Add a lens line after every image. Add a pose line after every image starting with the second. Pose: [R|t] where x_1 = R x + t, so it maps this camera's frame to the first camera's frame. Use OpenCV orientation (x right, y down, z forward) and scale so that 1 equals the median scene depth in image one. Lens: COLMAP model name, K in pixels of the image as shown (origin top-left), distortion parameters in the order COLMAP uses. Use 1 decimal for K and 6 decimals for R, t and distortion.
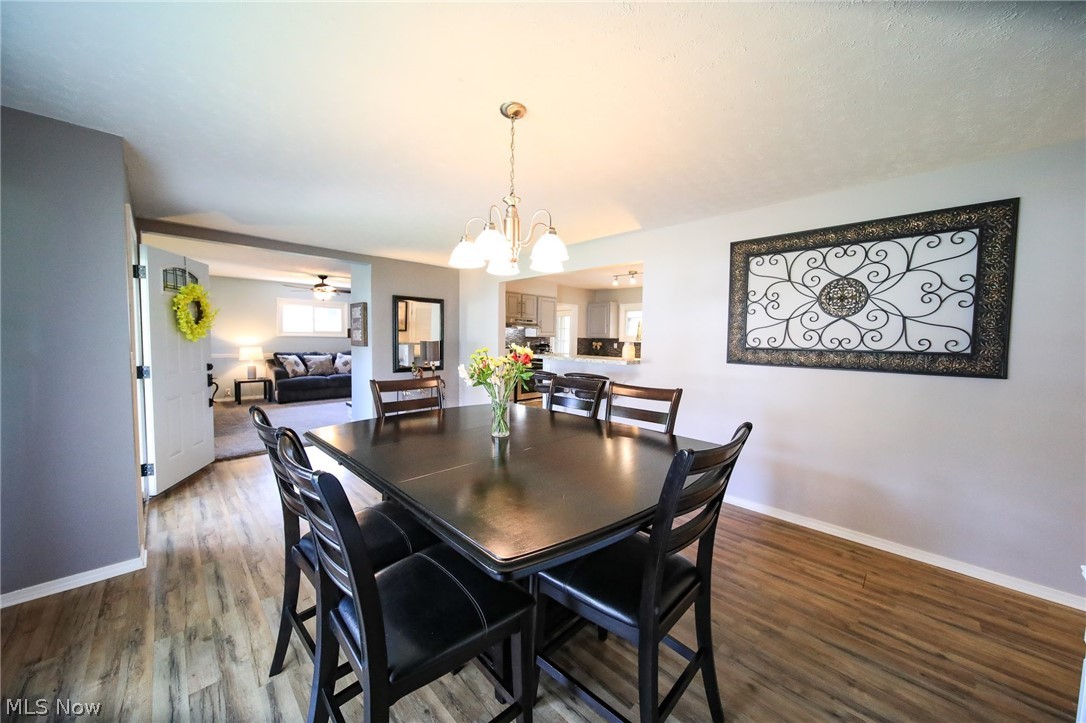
lens RADIAL K [[379.0, 0, 545.6], [0, 379.0, 358.9], [0, 0, 1]] dist [-0.000645, -0.000577]
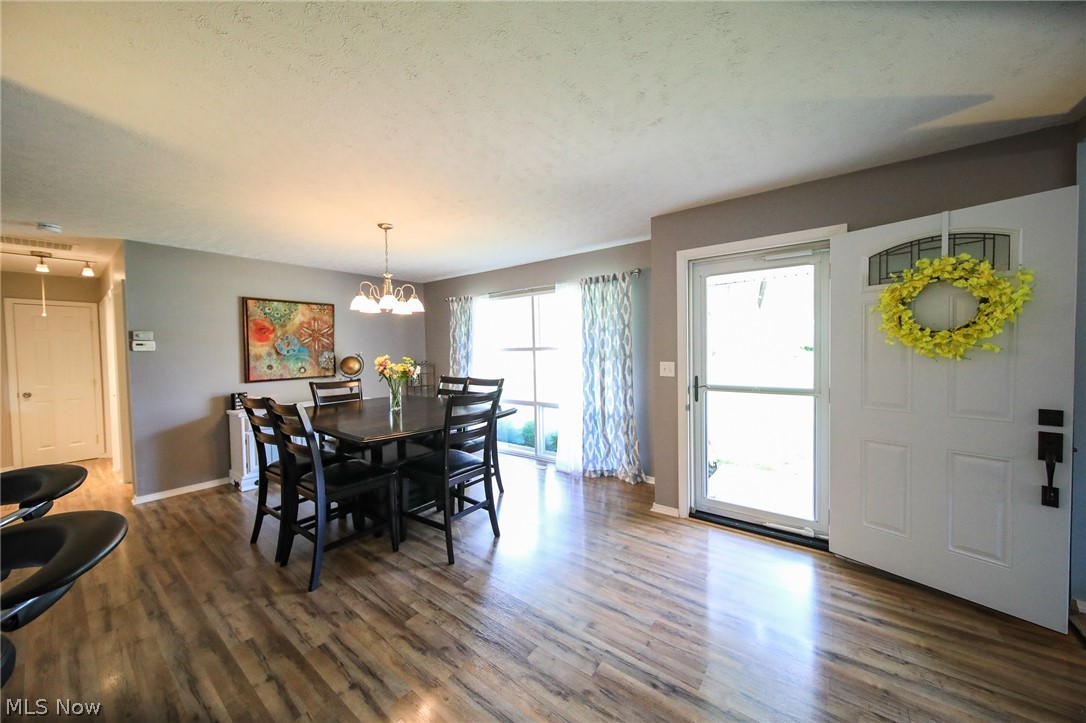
lens RADIAL K [[379.0, 0, 545.6], [0, 379.0, 358.9], [0, 0, 1]] dist [-0.000645, -0.000577]
pose [[-0.990911, 0.003587, -0.134471, -0.375525], [-0.007422, 0.996664, 0.081281, -0.114017], [0.134314, 0.081540, -0.987578, 1.866498]]
